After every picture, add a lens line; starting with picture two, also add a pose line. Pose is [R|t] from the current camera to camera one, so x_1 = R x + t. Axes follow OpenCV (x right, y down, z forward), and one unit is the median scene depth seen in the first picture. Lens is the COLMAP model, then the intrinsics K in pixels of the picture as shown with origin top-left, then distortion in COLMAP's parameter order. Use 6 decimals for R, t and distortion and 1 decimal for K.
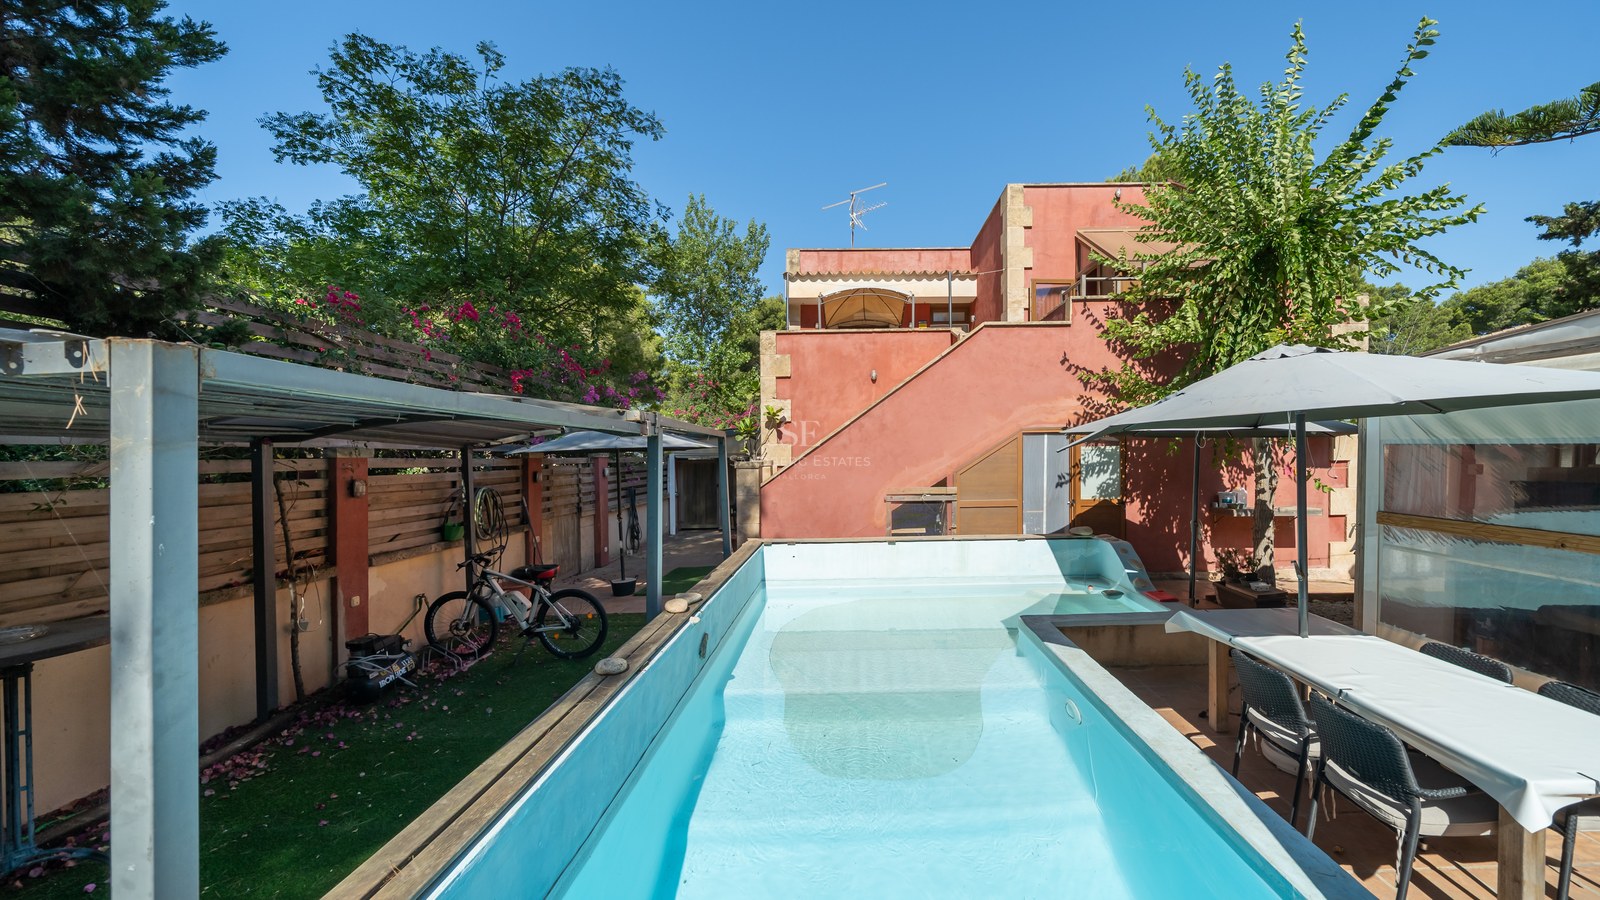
lens RADIAL K [[652.2, 0, 800.0], [0, 652.2, 450.0], [0, 0, 1]] dist [0.025839, -0.000085]
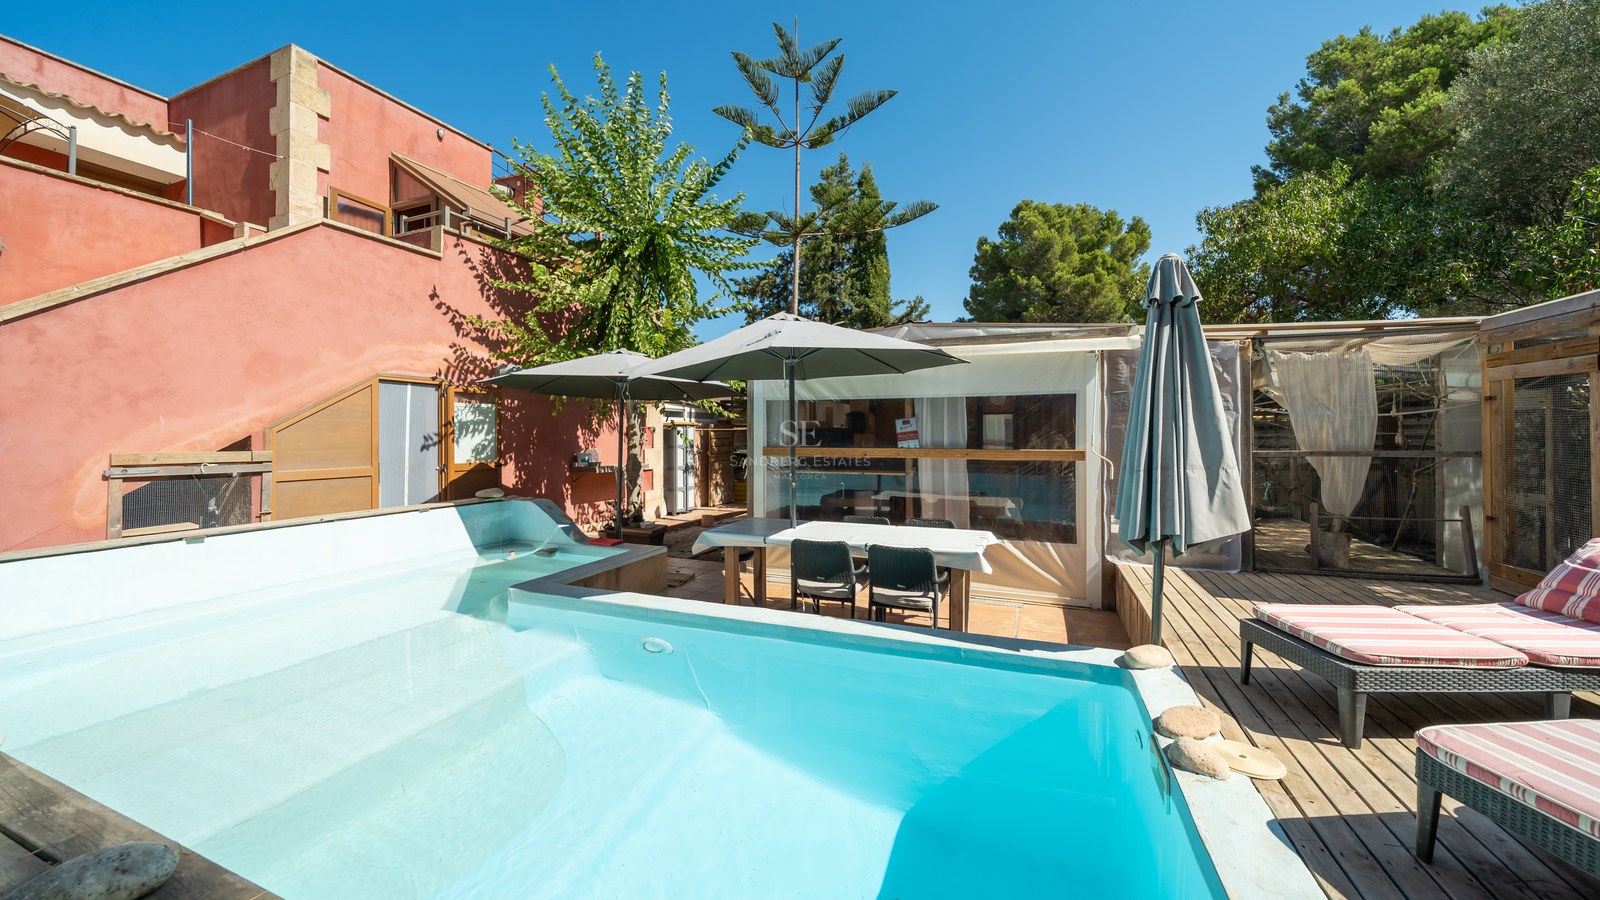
lens RADIAL K [[656.8, 0, 800.0], [0, 656.8, 450.0], [0, 0, 1]] dist [-0.009011, 0.000391]
pose [[0.241162, 0.025711, 0.970144, -0.286937], [0.004830, 0.999605, -0.027692, 0.081687], [-0.970473, 0.011364, 0.240943, 0.345186]]
